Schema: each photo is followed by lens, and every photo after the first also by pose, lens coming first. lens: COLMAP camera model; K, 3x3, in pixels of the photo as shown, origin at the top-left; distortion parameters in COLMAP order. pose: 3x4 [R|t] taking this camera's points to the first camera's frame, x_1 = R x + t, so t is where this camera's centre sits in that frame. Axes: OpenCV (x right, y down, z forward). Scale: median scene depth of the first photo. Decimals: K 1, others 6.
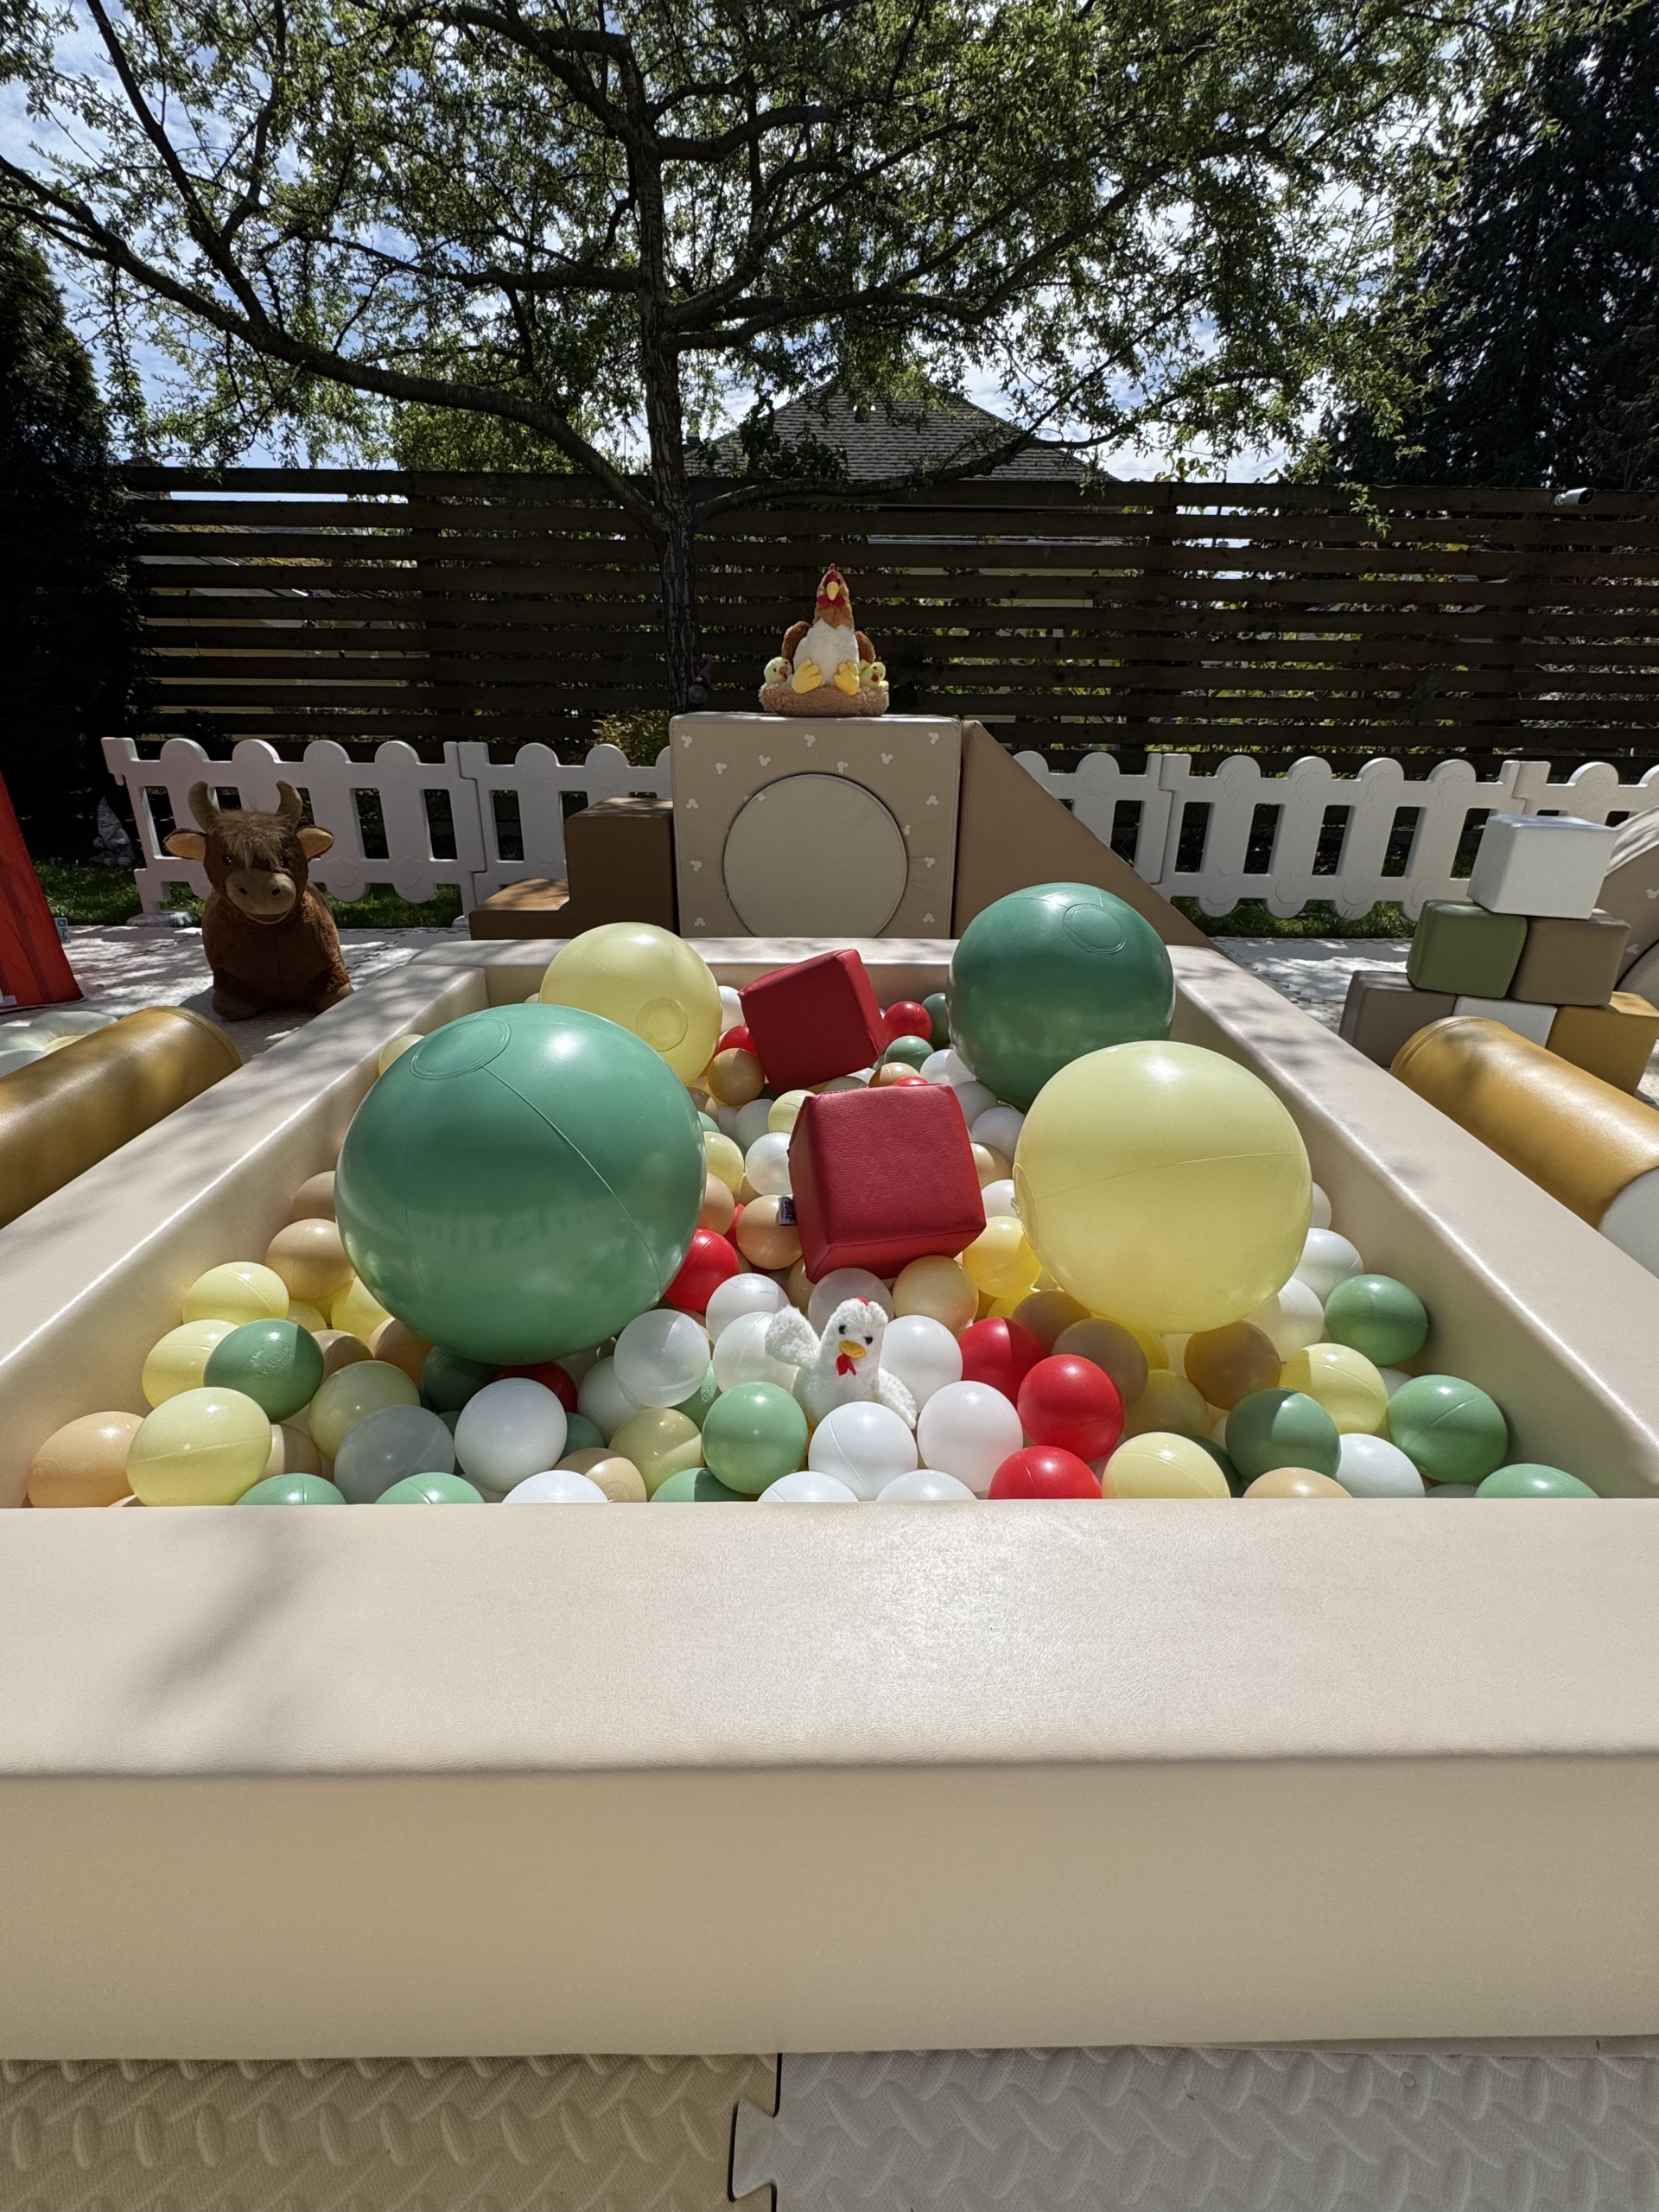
lens RADIAL K [[952.2, 0, 827.9], [0, 952.2, 1099.7], [0, 0, 1]] dist [0.001514, 0.001804]
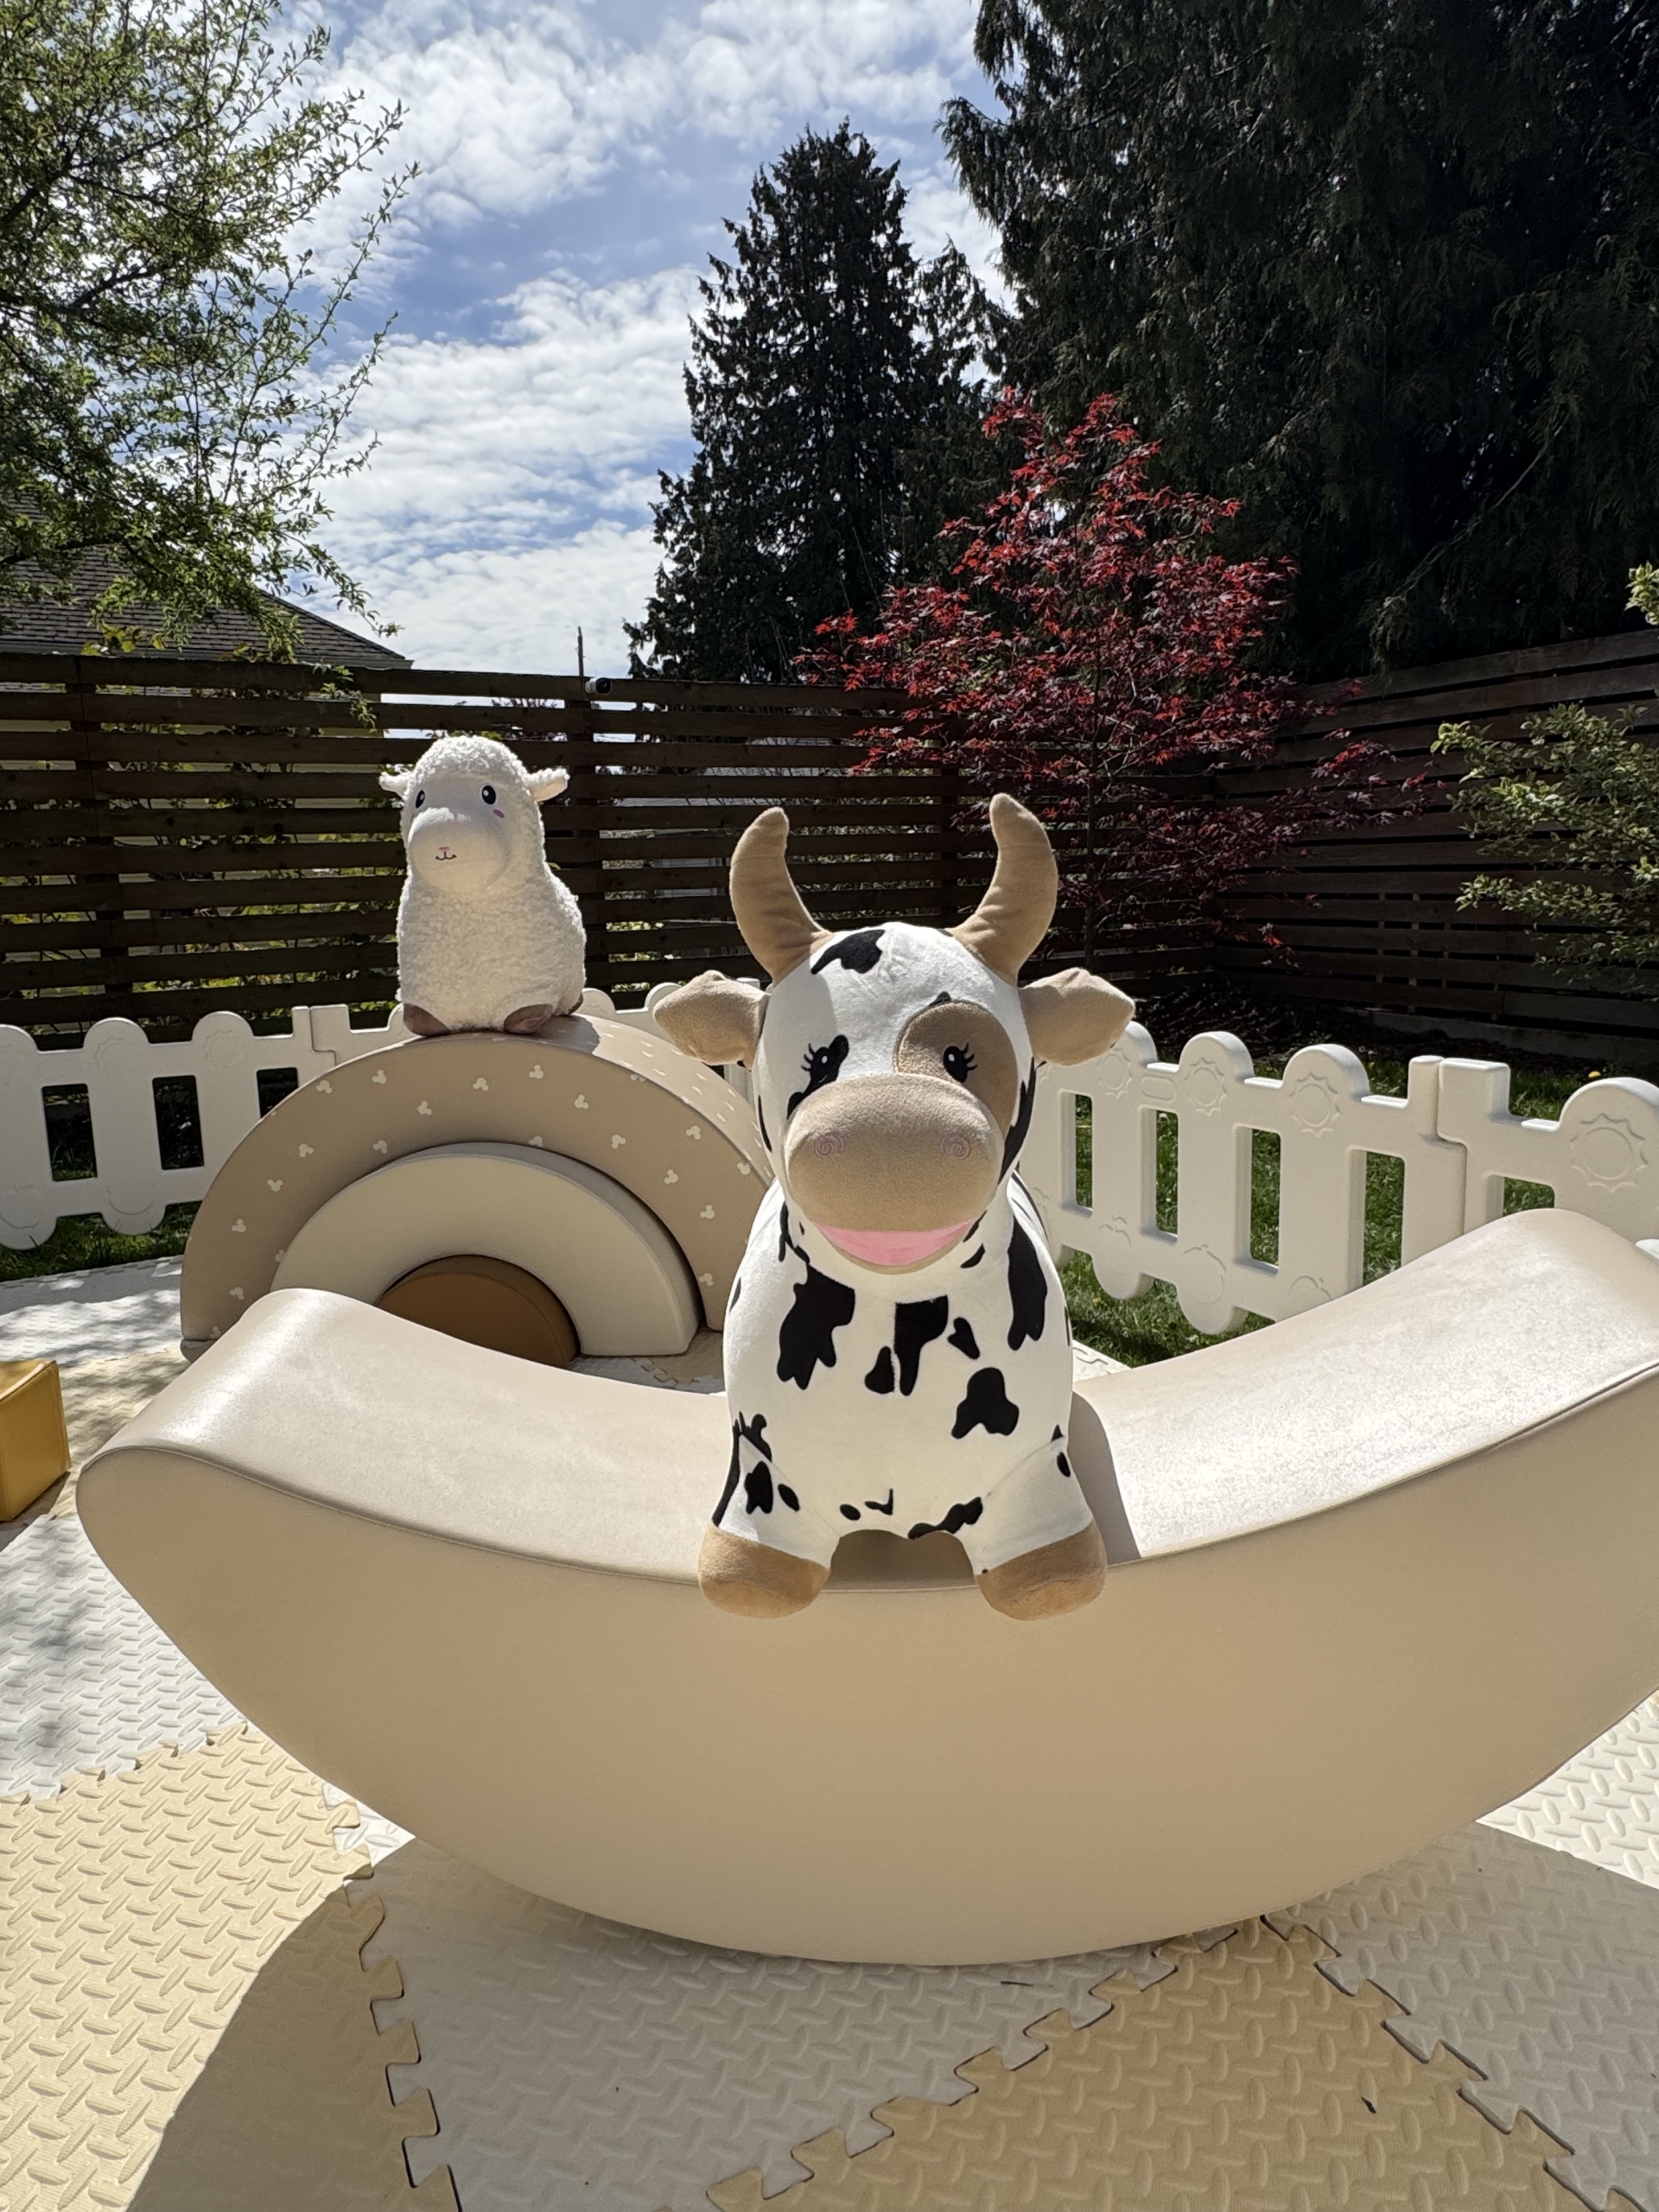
lens RADIAL K [[1347.6, 0, 830.1], [0, 1347.6, 1107.3], [0, 0, 1]] dist [-0.008898, -0.001882]
pose [[0.888113, -0.117482, 0.444358, 0.441234], [0.217695, 0.958982, -0.181555, 0.005299], [-0.404802, 0.257976, 0.877259, -0.072125]]
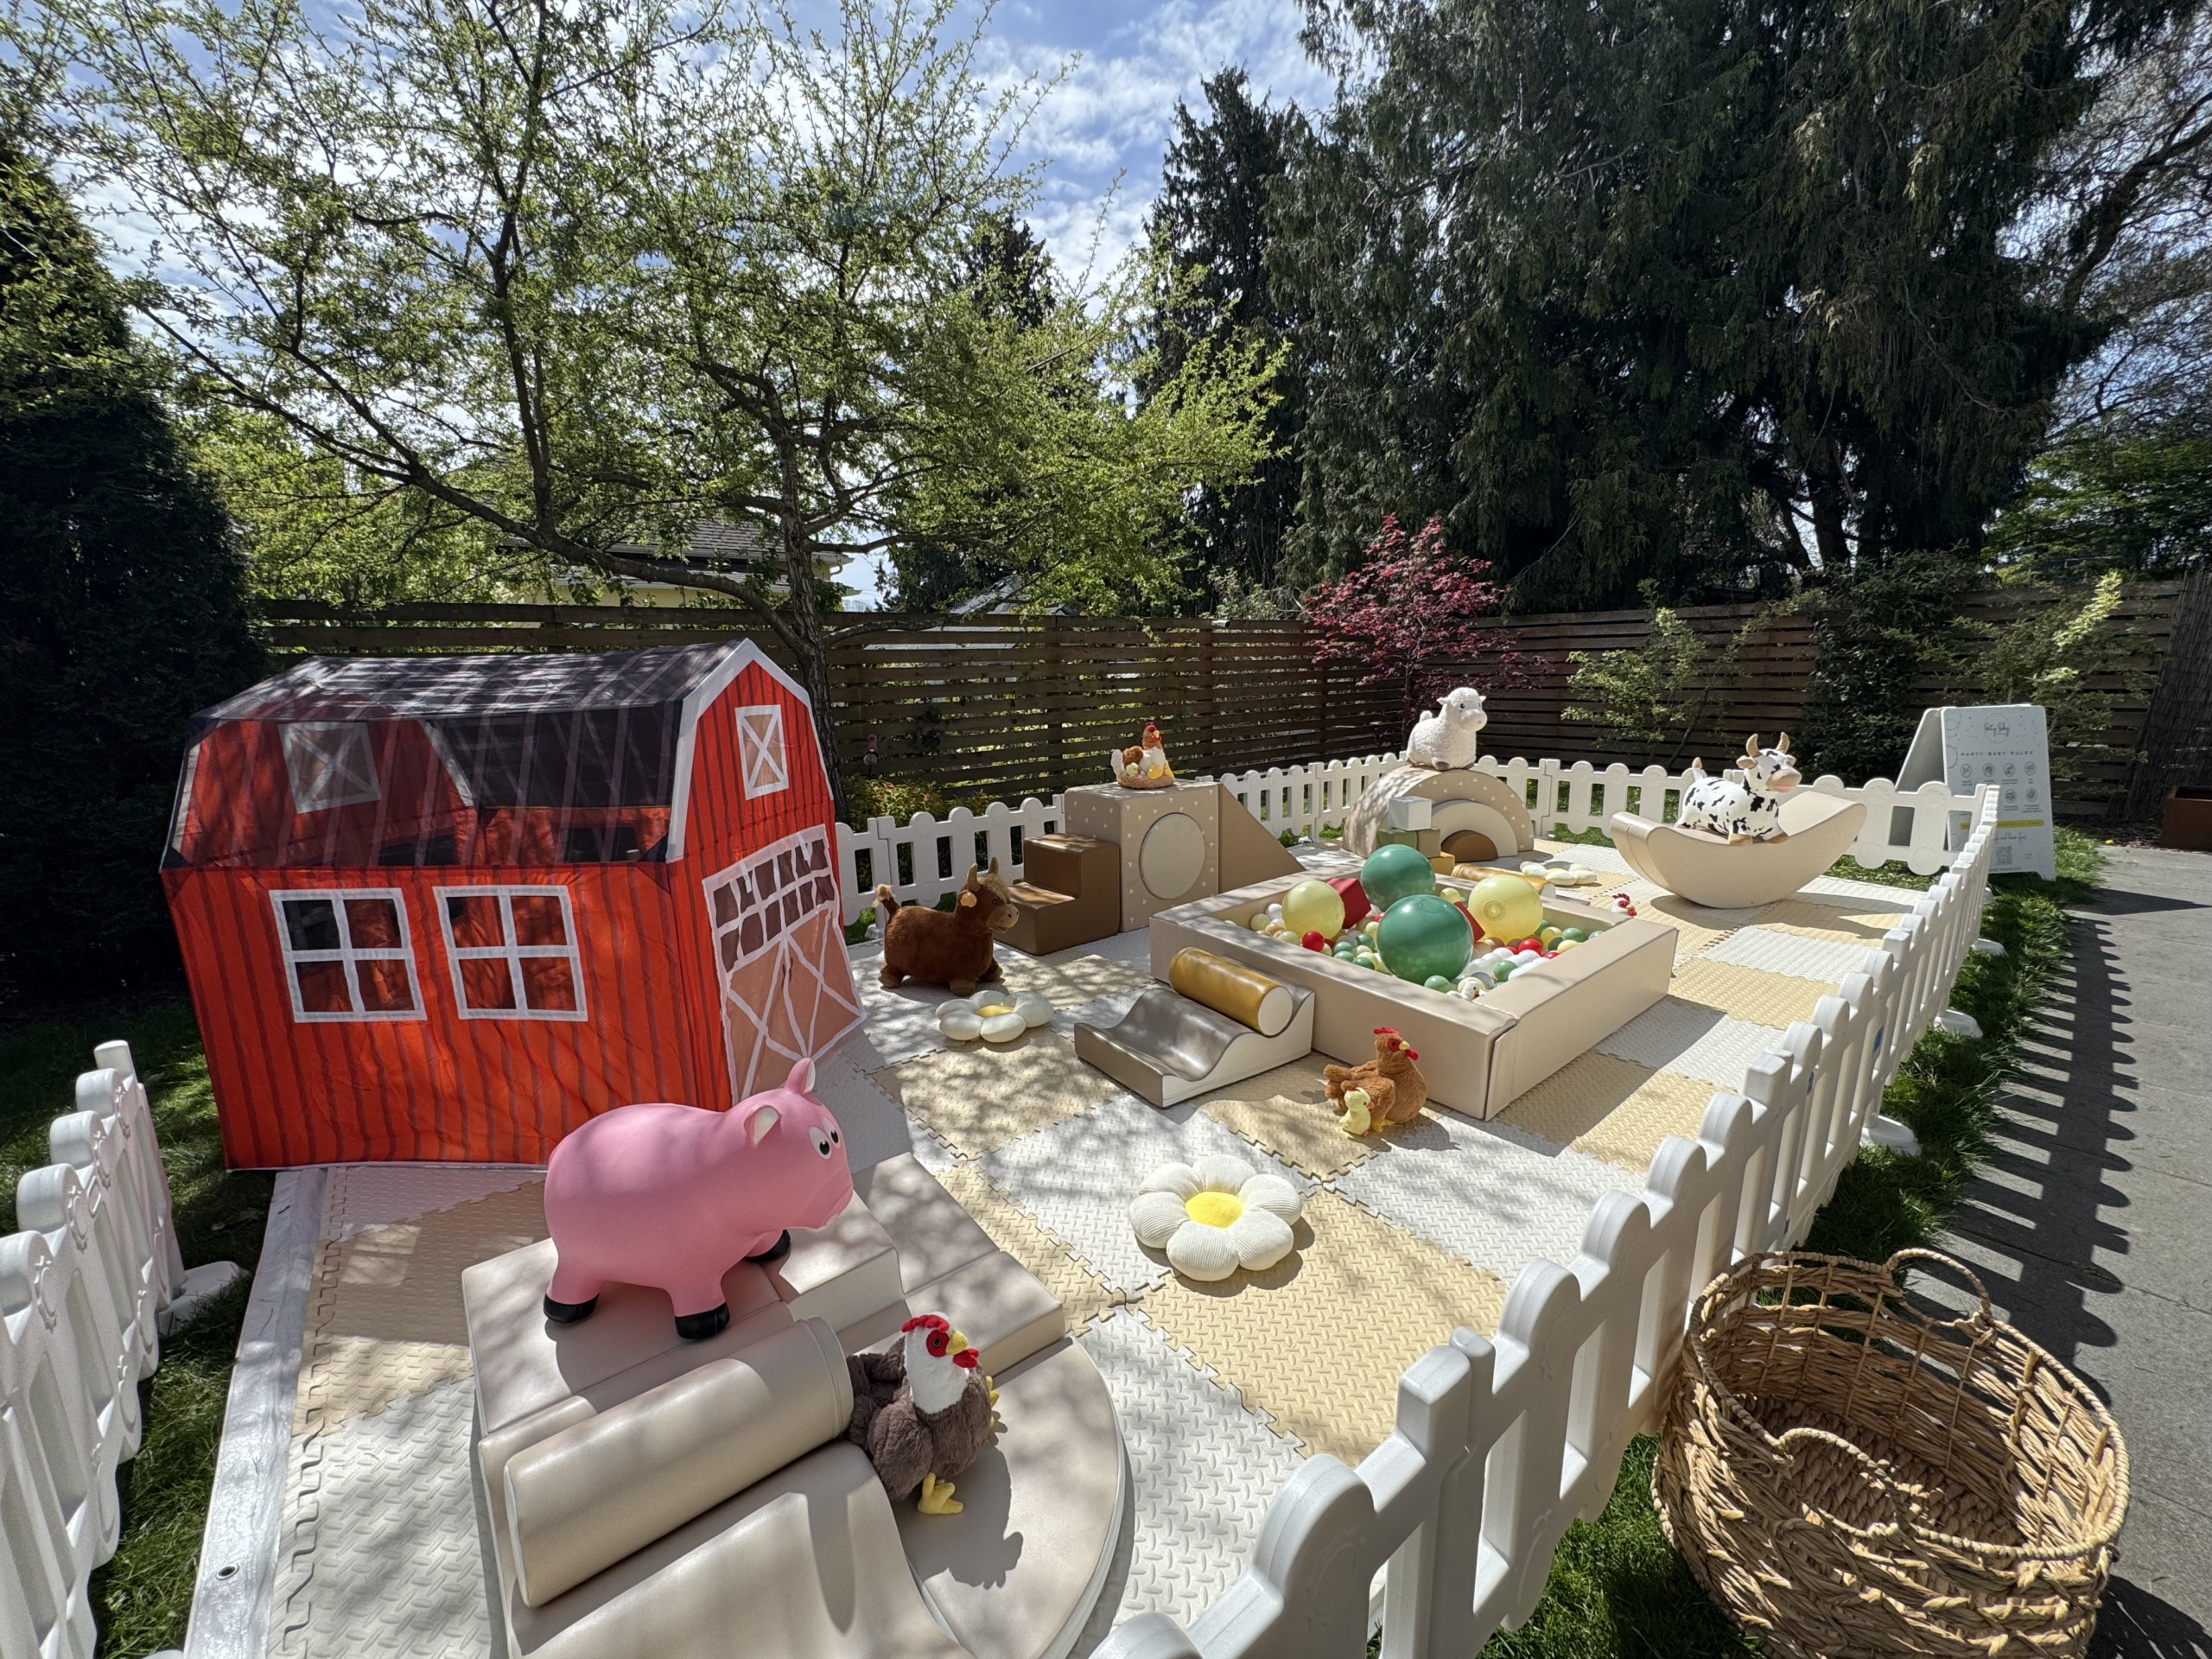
lens RADIAL K [[887.3, 0, 1108.6], [0, 887.3, 829.6], [0, 0, 1]] dist [-0.000969, 0.000077]
pose [[0.776860, -0.143811, 0.613031, -0.736444], [0.274218, 0.953668, -0.123779, -0.053049], [-0.566828, 0.264263, 0.780302, -0.254394]]
